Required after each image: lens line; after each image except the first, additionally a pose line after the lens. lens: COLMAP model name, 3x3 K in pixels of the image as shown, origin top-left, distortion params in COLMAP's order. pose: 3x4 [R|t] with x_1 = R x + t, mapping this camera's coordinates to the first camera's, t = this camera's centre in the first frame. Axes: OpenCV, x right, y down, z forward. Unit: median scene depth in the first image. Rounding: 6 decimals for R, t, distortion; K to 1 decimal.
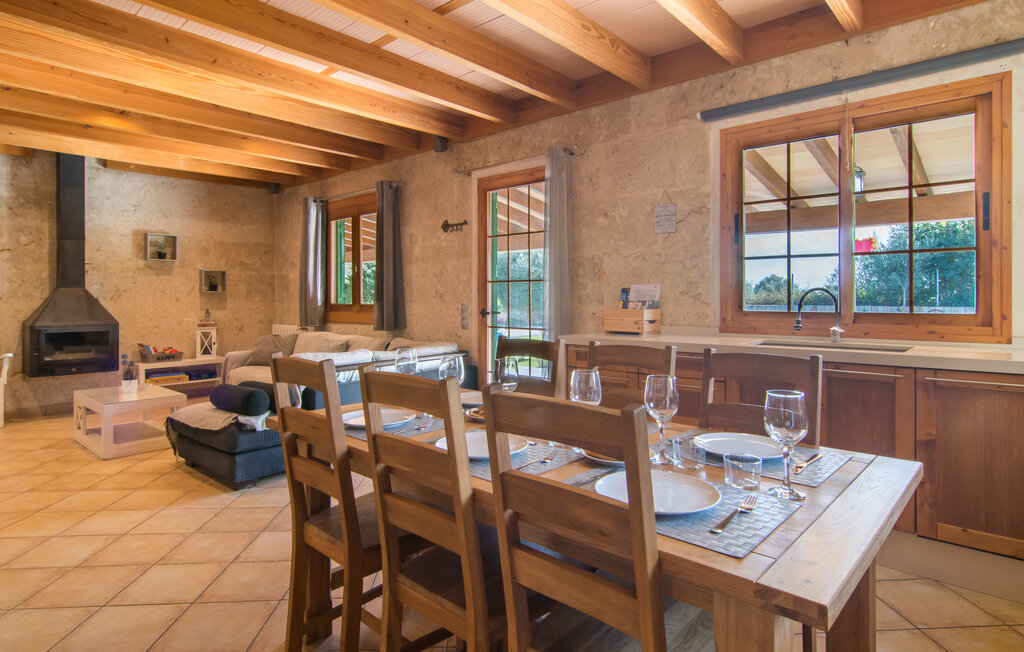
lens RADIAL K [[567.0, 0, 534.8], [0, 567.0, 291.1], [0, 0, 1]] dist [-0.017882, 0.003406]
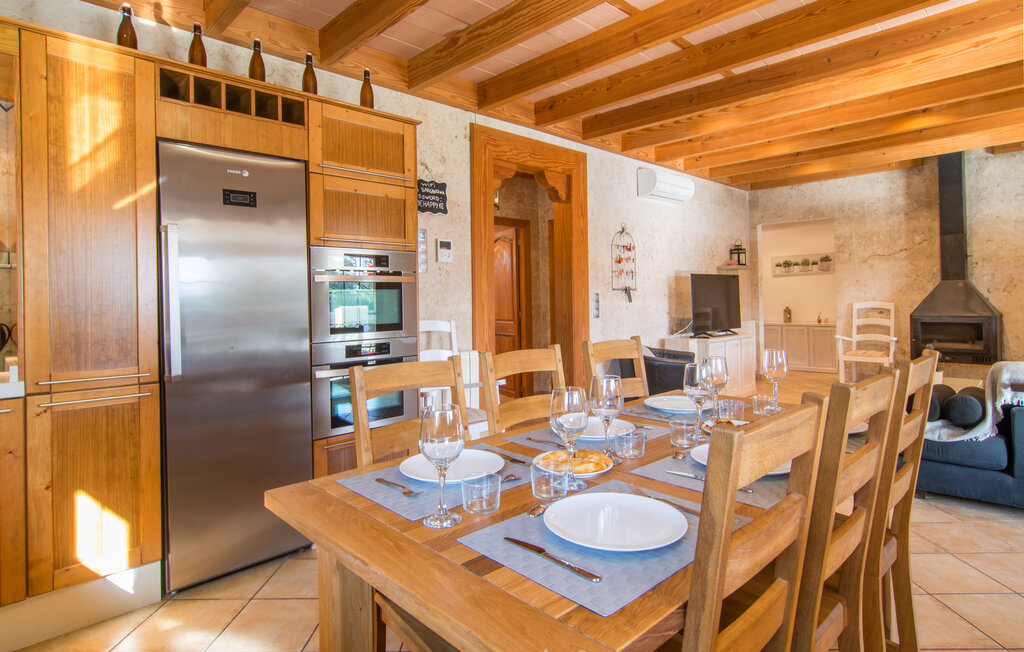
lens RADIAL K [[552.4, 0, 506.6], [0, 552.4, 297.2], [0, 0, 1]] dist [0.007246, 0.001603]
pose [[-0.107086, 0.004086, -0.994241, 0.265849], [0.028992, 0.999579, 0.000985, 0.000442], [0.993827, -0.028720, -0.107159, 0.250144]]
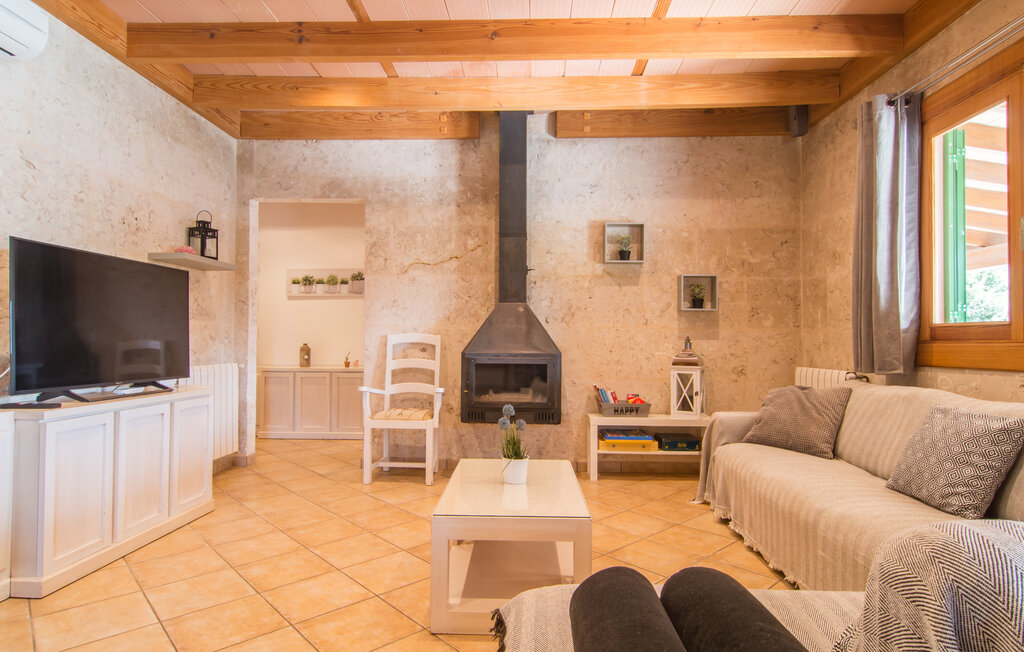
lens RADIAL K [[546.0, 0, 514.1], [0, 546.0, 333.7], [0, 0, 1]] dist [0.001771, -0.000005]
pose [[0.617875, -0.003554, -0.786268, -0.238412], [-0.002938, 0.999972, -0.006829, 0.034617], [0.786271, 0.006530, 0.617848, 0.503953]]
